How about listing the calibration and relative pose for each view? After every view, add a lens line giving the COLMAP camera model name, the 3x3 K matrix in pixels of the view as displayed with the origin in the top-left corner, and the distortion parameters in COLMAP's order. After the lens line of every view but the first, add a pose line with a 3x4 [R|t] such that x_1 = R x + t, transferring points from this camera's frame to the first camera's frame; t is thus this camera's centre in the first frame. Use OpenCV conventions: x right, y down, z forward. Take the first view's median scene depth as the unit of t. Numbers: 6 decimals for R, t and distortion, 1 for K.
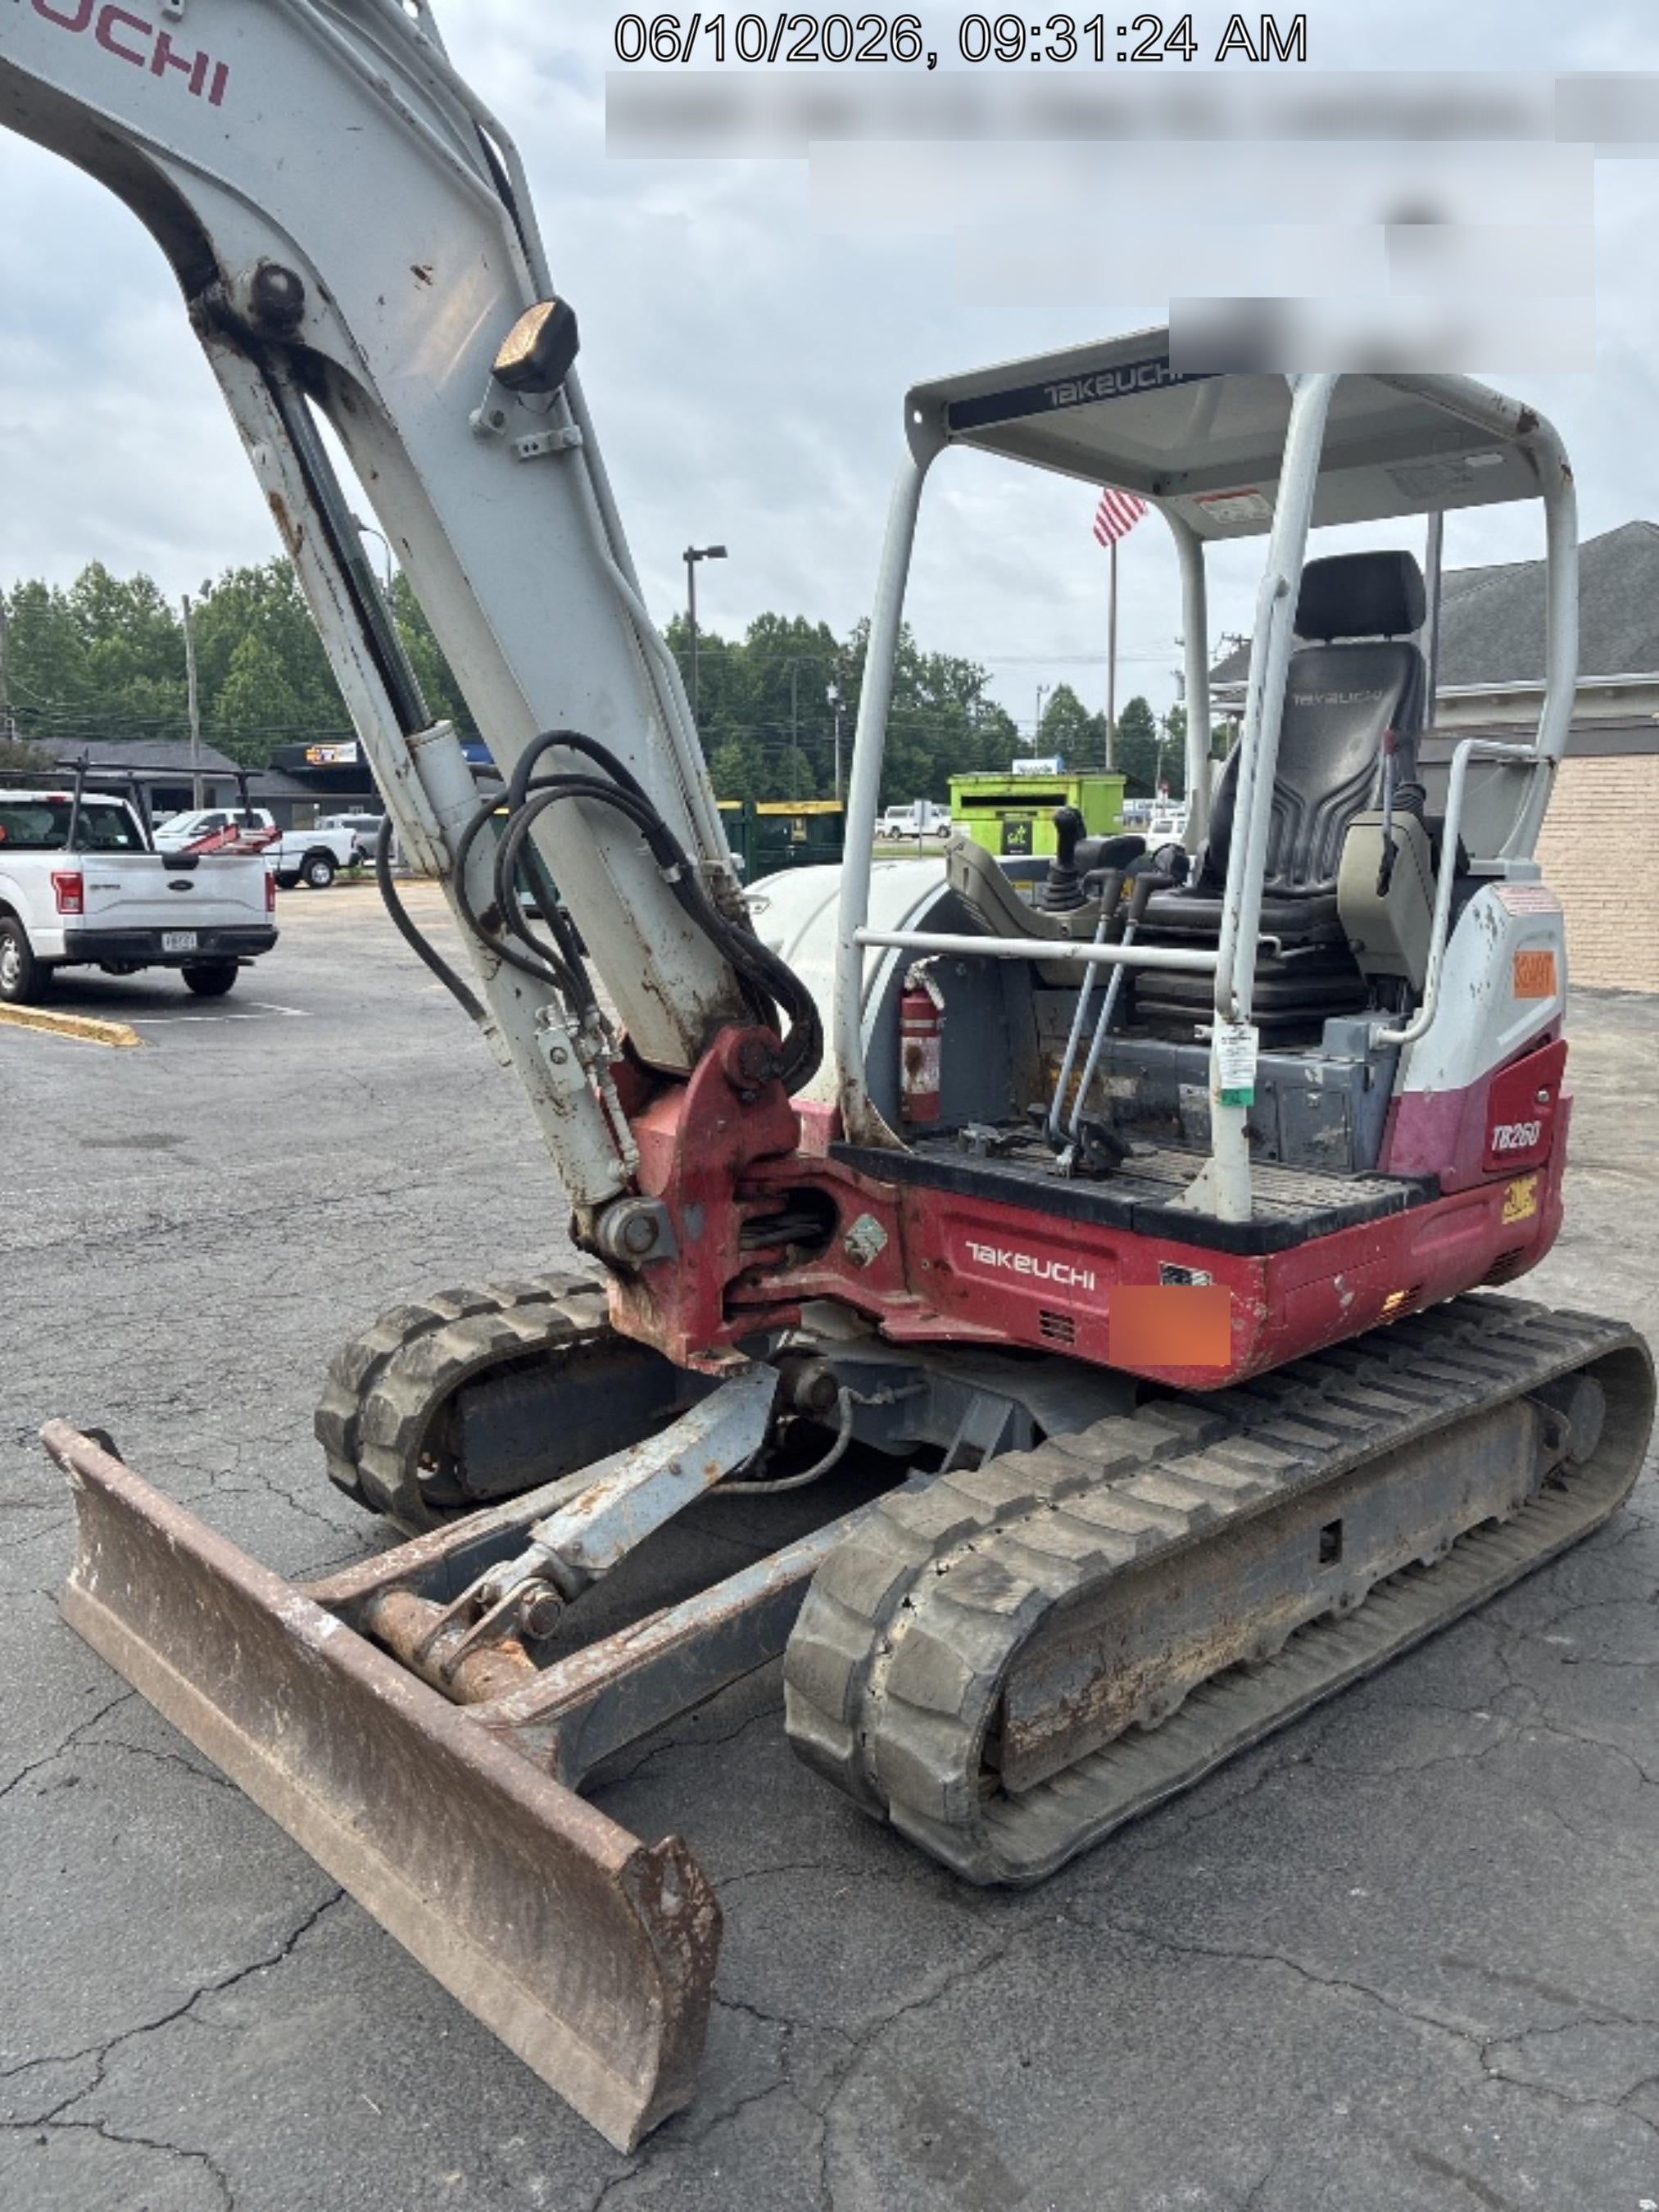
lens RADIAL K [[1666.9, 0, 761.2], [0, 1666.9, 1108.7], [0, 0, 1]] dist [-0.000404, -0.002282]
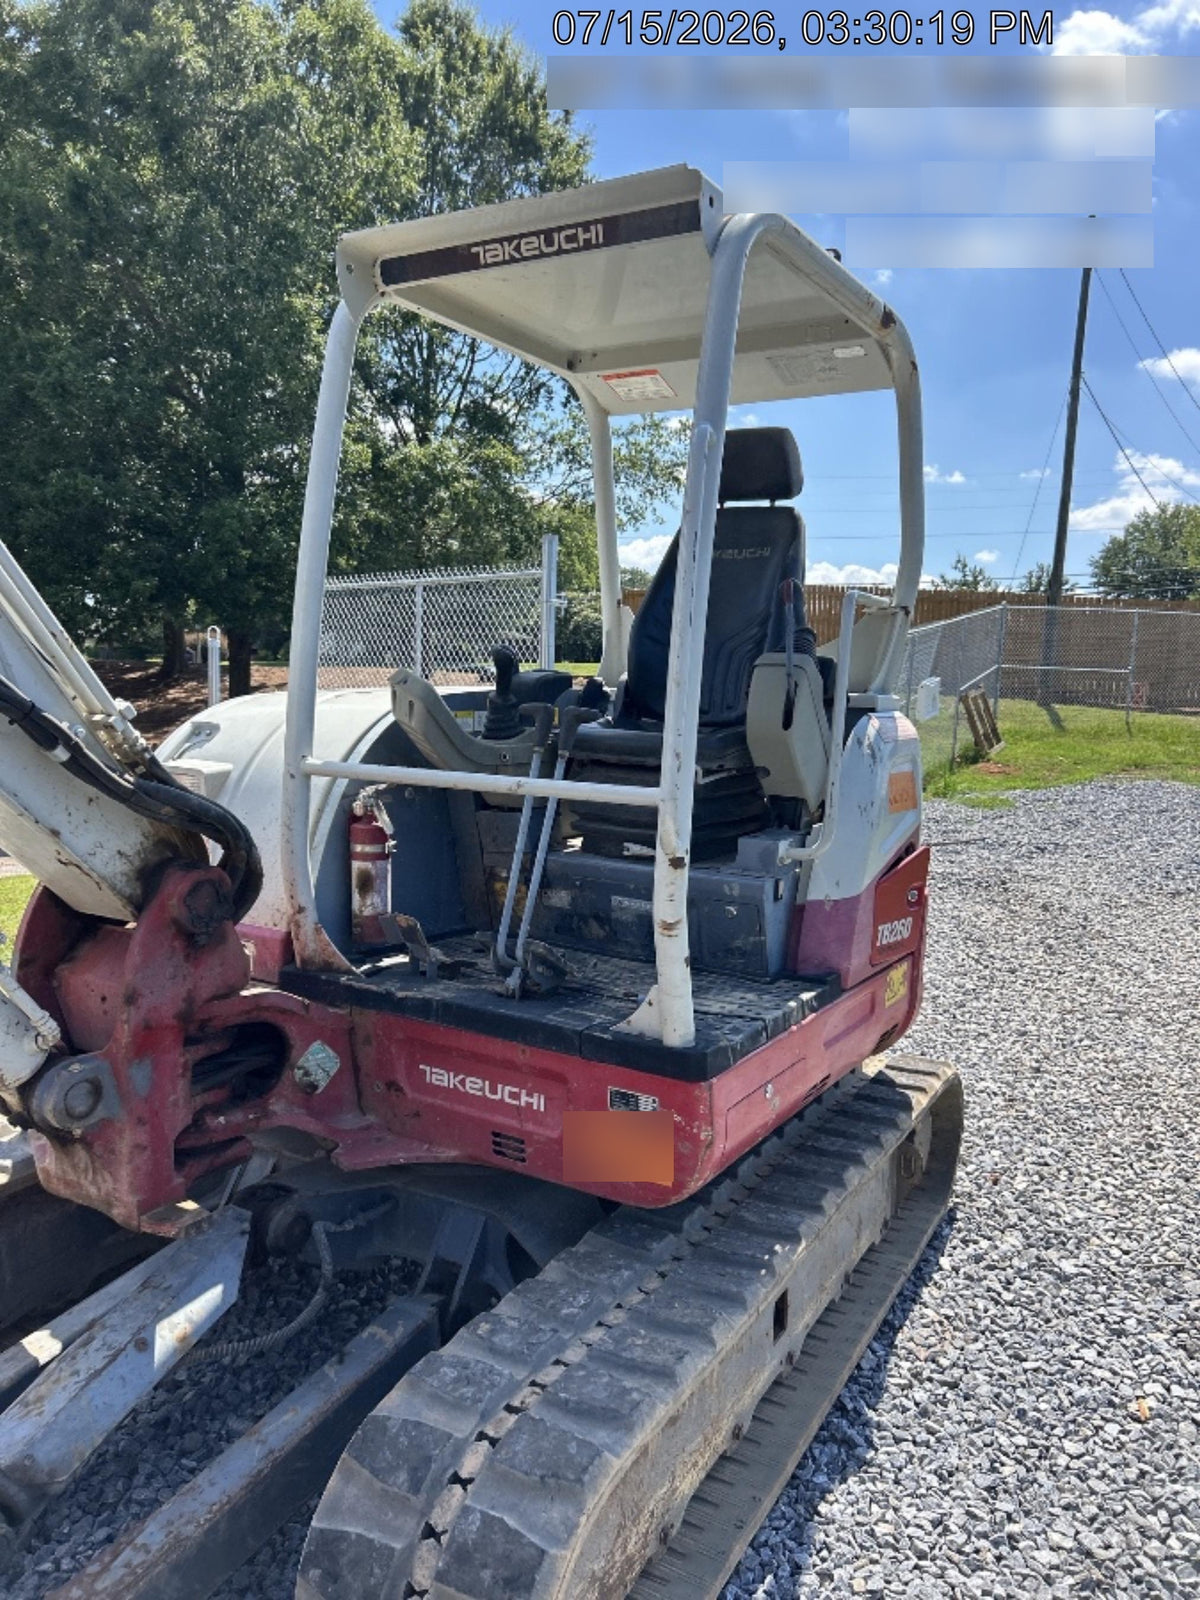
lens RADIAL K [[1229.4, 0, 600.0], [0, 1229.4, 800.0], [0, 0, 1]] dist [0.062644, 0.000215]
pose [[0.963115, -0.016595, 0.268580, 0.029833], [0.029637, 0.998566, -0.044576, -0.045157], [-0.267455, 0.050892, 0.962226, 0.234922]]
